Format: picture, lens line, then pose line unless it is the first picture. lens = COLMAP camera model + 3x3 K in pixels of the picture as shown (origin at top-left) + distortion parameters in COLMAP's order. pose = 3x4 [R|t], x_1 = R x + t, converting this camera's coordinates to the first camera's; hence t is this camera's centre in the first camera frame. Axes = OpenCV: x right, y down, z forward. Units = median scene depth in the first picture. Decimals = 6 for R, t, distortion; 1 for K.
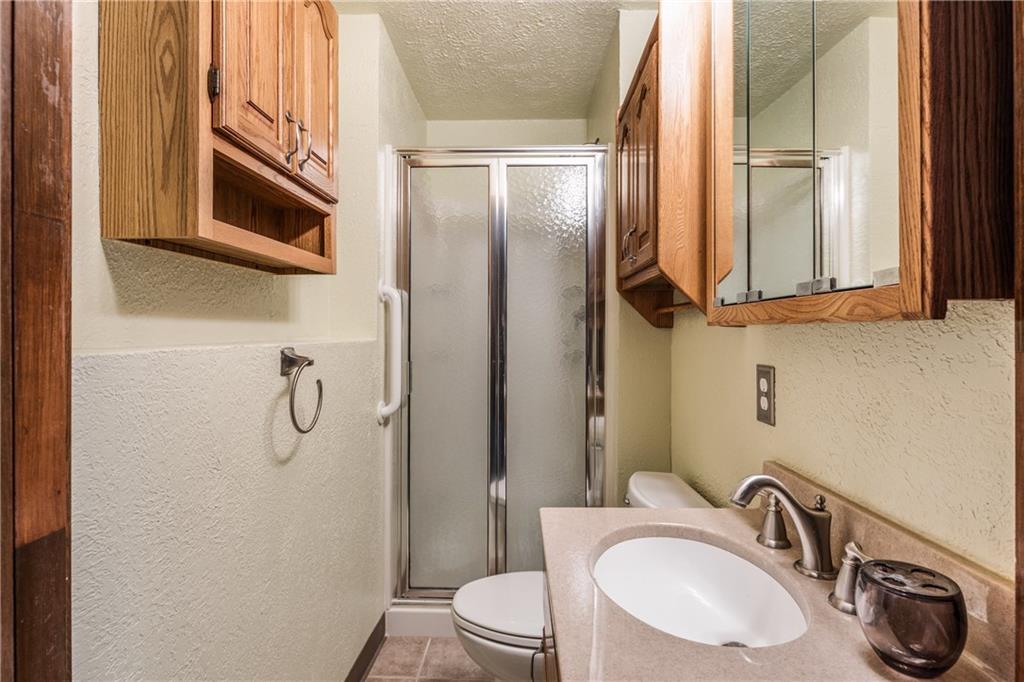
lens RADIAL K [[511.6, 0, 516.7], [0, 511.6, 333.4], [0, 0, 1]] dist [0.003769, -0.000487]
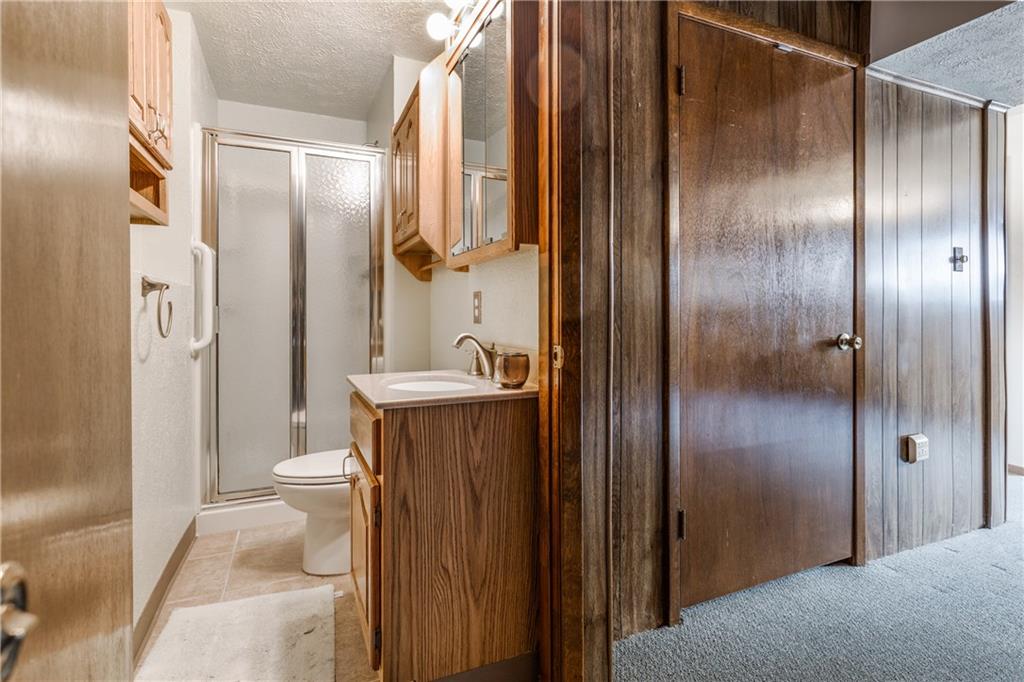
lens RADIAL K [[511.6, 0, 521.1], [0, 511.6, 317.9], [0, 0, 1]] dist [0.003769, -0.000487]
pose [[0.902085, -0.001867, 0.431555, -0.093666], [0.004485, 0.999977, -0.005051, 0.100102], [-0.431535, 0.006492, 0.902073, -0.422338]]
